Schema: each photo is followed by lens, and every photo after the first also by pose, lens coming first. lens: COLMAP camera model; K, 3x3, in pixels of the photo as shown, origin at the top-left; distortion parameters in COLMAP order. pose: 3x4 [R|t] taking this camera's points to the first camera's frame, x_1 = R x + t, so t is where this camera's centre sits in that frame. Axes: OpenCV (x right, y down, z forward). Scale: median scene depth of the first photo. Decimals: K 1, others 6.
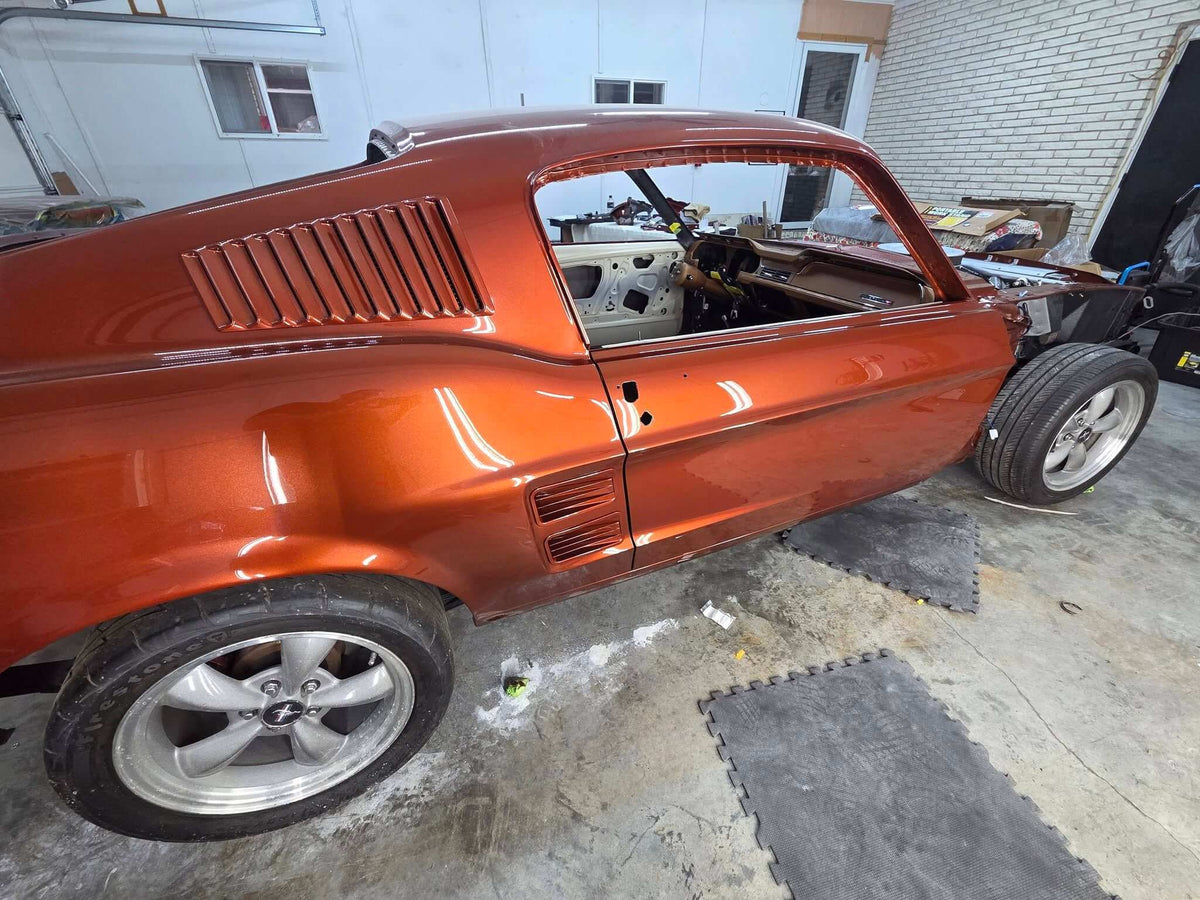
lens RADIAL K [[492.8, 0, 600.0], [0, 492.8, 450.0], [0, 0, 1]] dist [-0.003044, 0.004017]
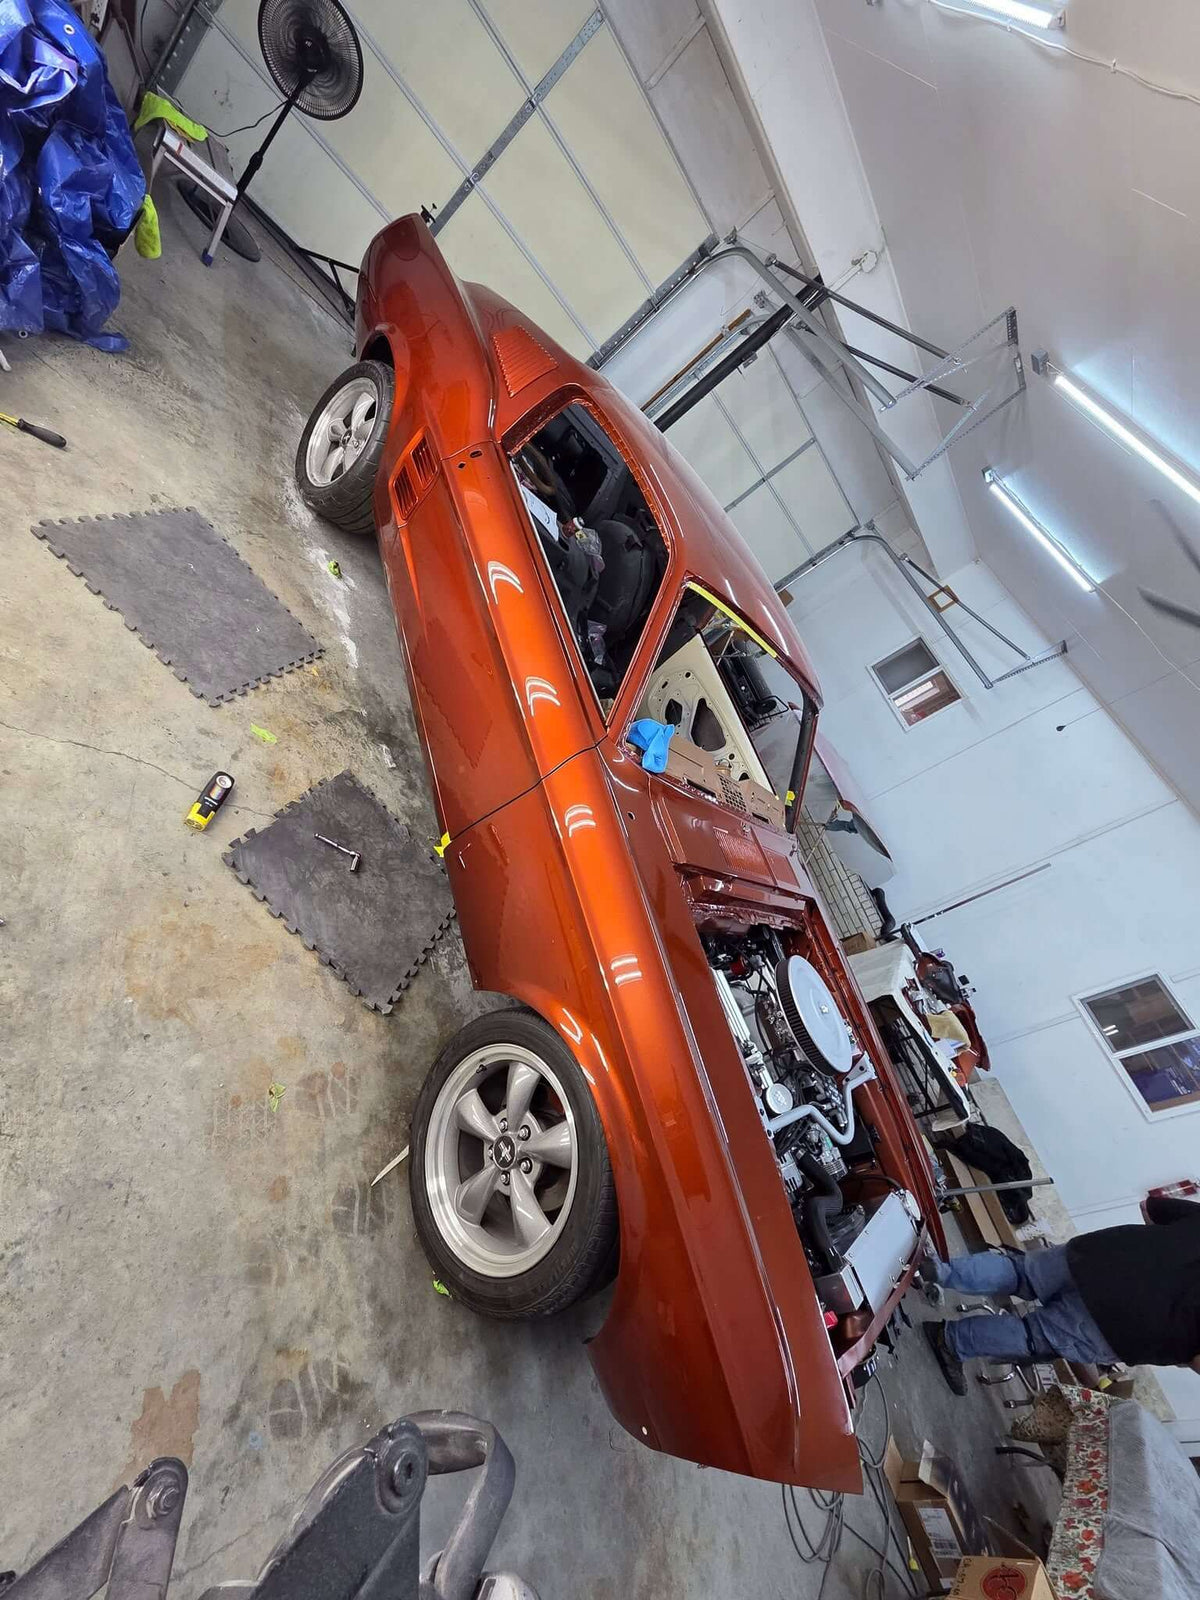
lens RADIAL K [[660.7, 0, 601.8], [0, 660.7, 827.2], [0, 0, 1]] dist [-0.003100, 0.002580]
pose [[0.035604, 0.702253, -0.711037, 1.687177], [-0.984936, 0.145130, 0.094018, -0.366190], [0.169217, 0.696978, 0.696841, 0.250050]]
